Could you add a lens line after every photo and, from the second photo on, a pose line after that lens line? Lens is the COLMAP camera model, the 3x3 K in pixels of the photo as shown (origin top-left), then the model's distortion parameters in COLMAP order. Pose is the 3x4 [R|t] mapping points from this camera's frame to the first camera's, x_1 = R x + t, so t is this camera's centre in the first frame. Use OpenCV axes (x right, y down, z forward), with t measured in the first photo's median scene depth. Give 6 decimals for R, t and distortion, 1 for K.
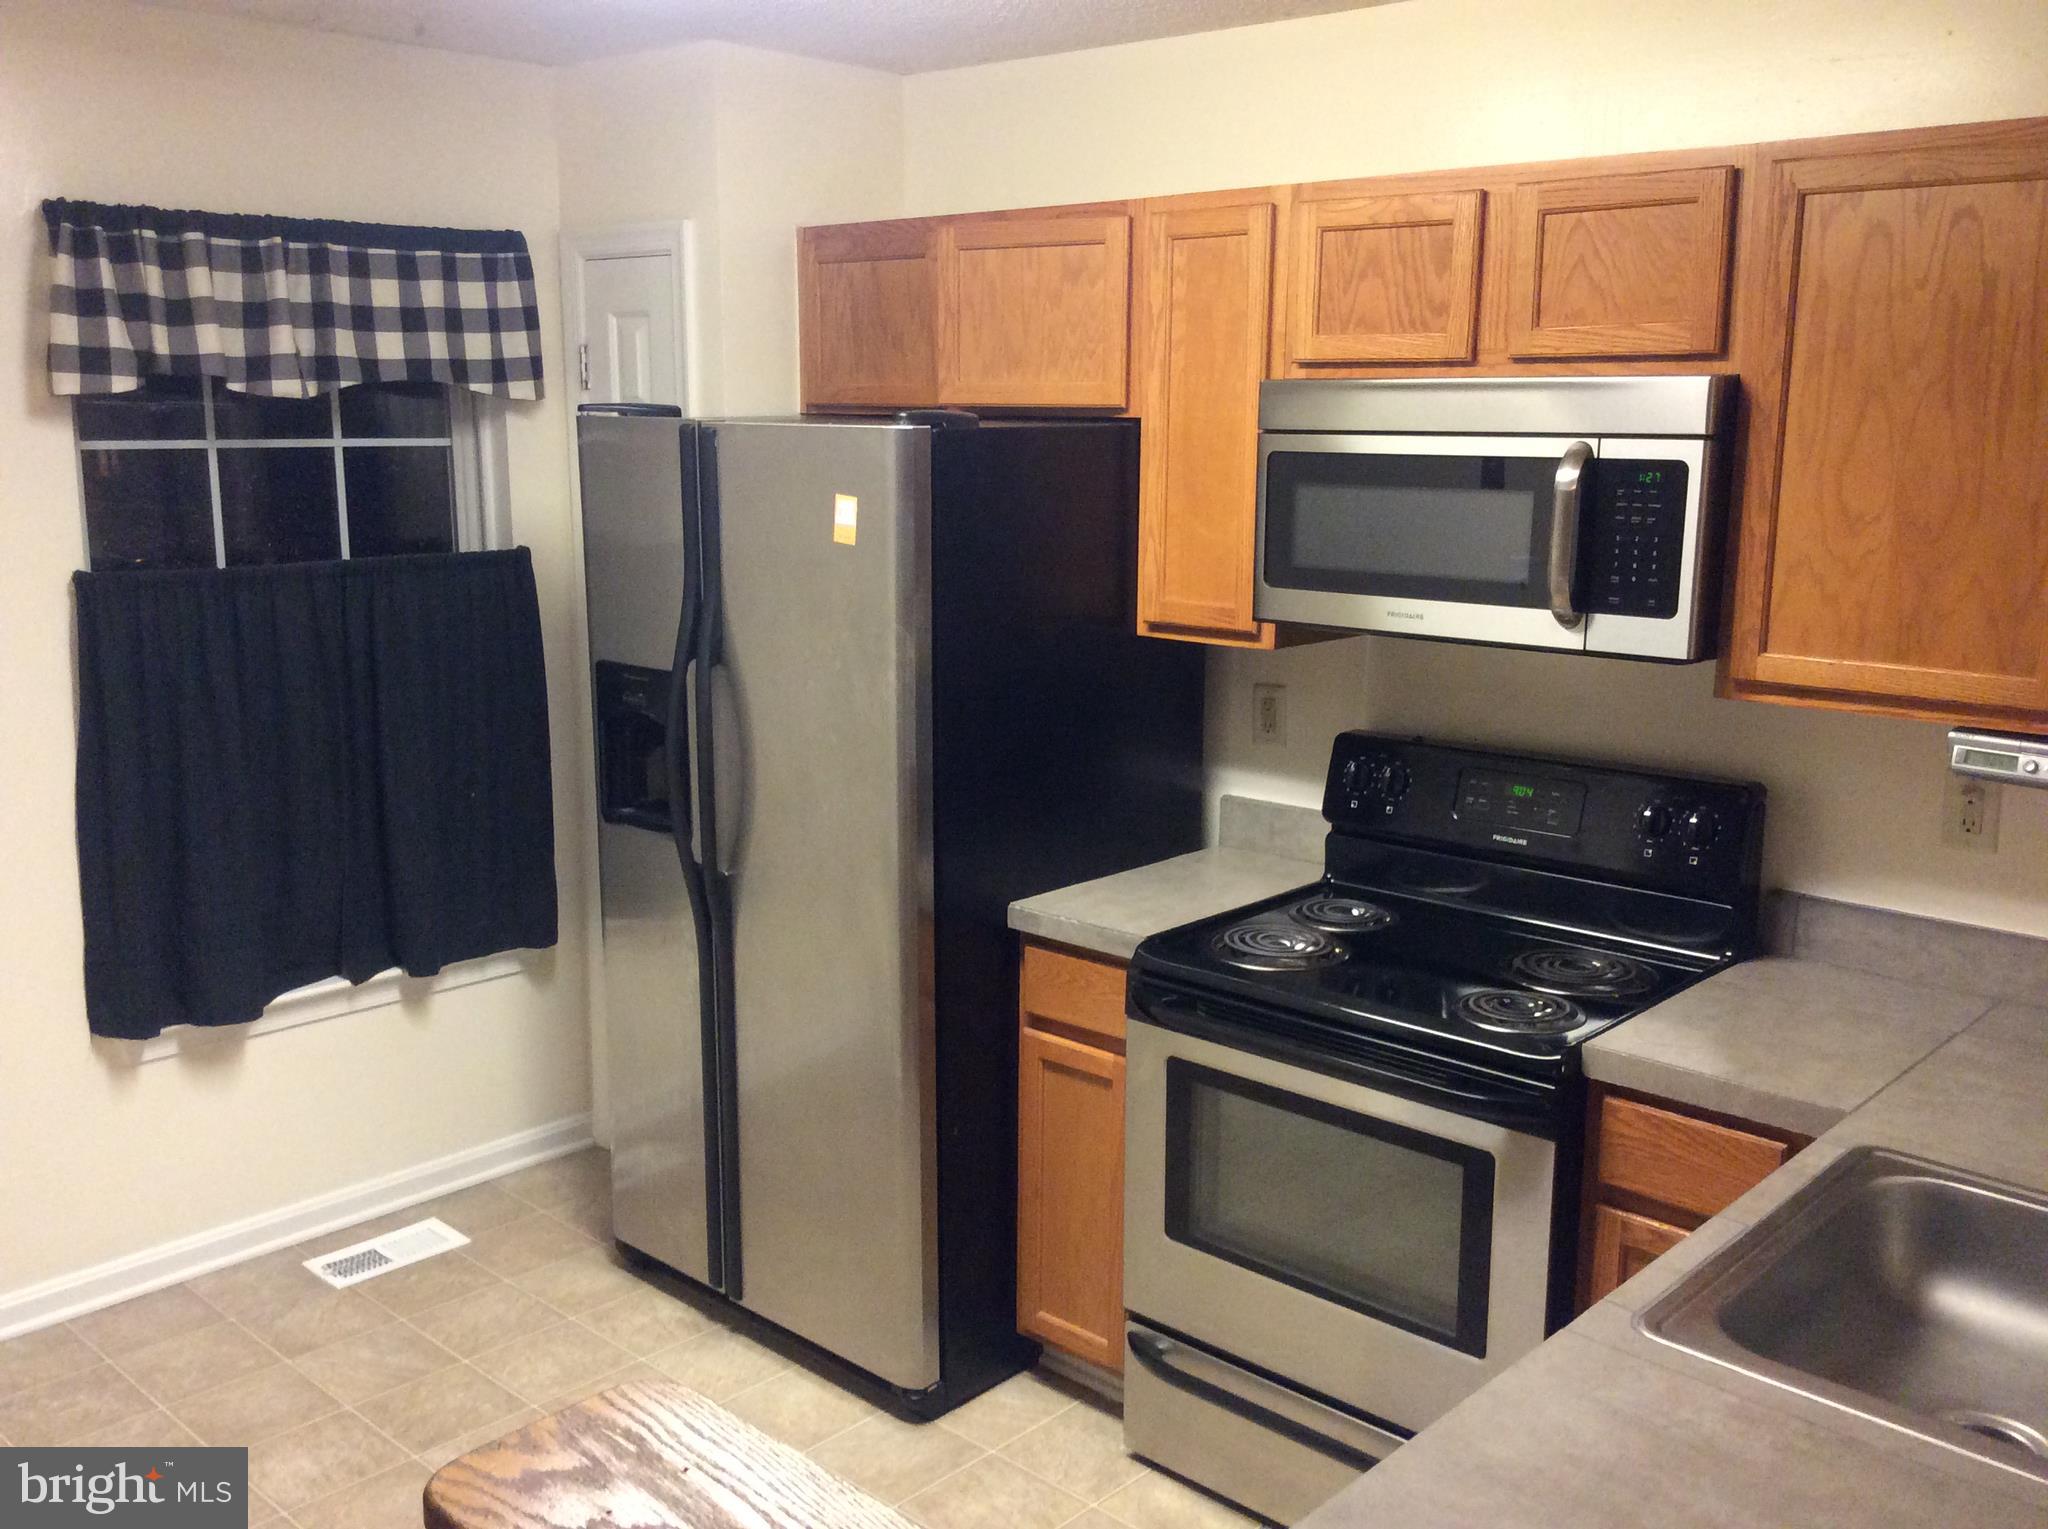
lens RADIAL K [[1884.2, 0, 1024.0], [0, 1884.2, 764.5], [0, 0, 1]] dist [0.137995, -0.198196]
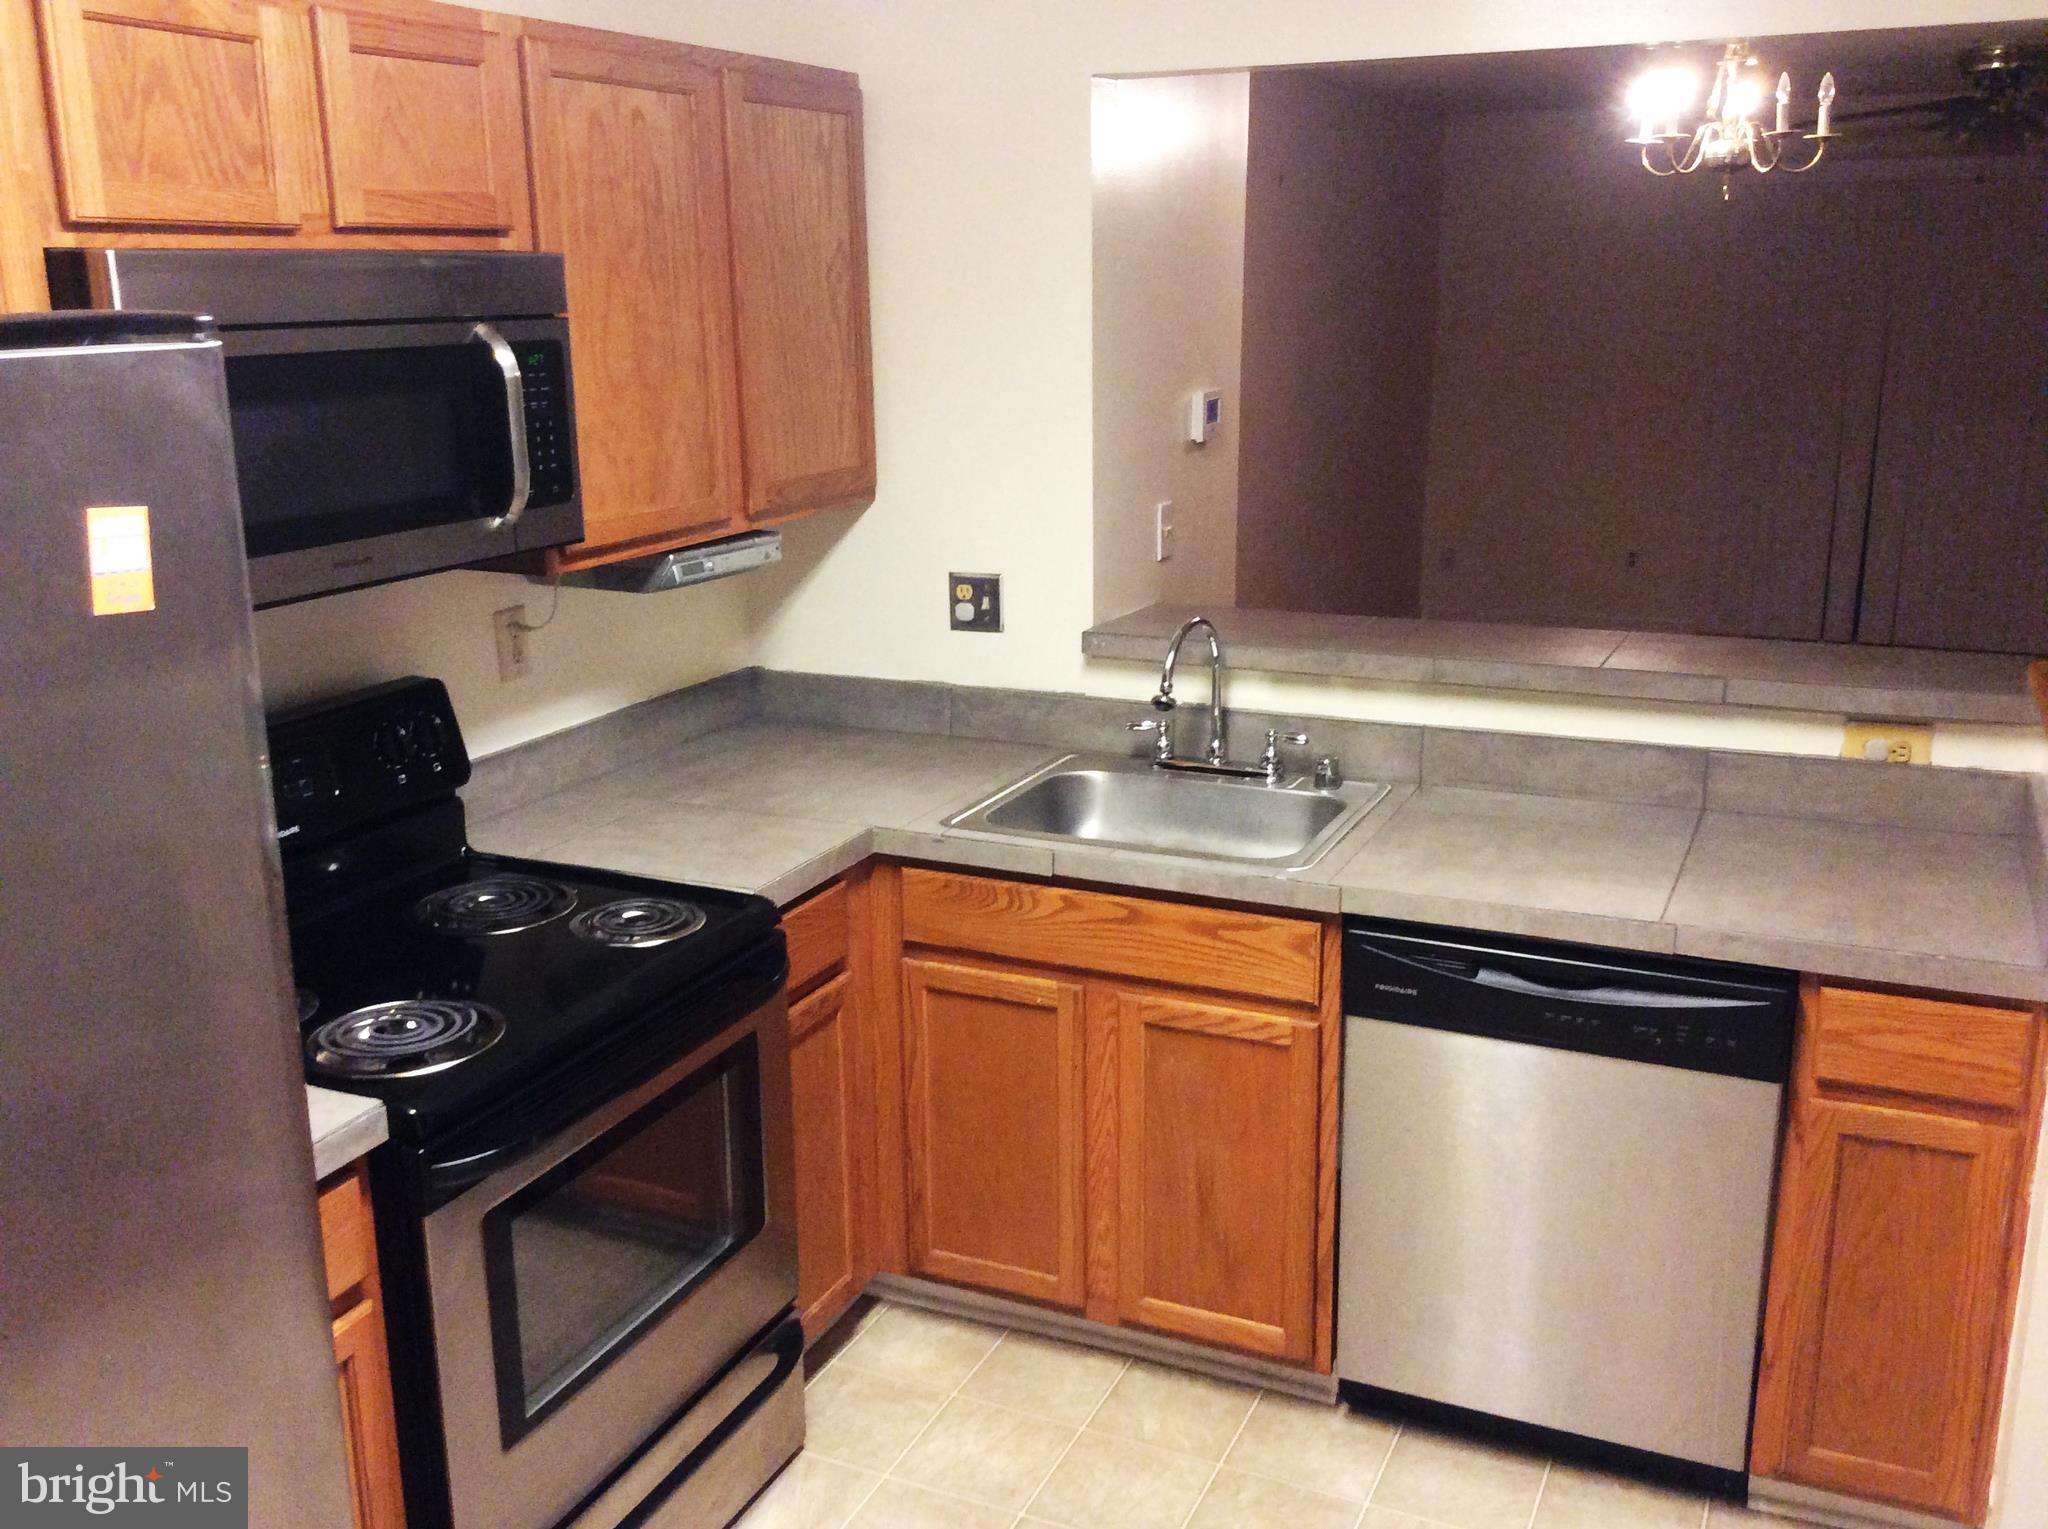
lens RADIAL K [[1884.2, 0, 1024.0], [0, 1884.2, 764.5], [0, 0, 1]] dist [0.137995, -0.198196]
pose [[-0.308327, -0.242762, 0.919783, -0.561388], [0.196804, 0.929693, 0.311350, -0.173403], [-0.930700, 0.277015, -0.238873, 0.866878]]
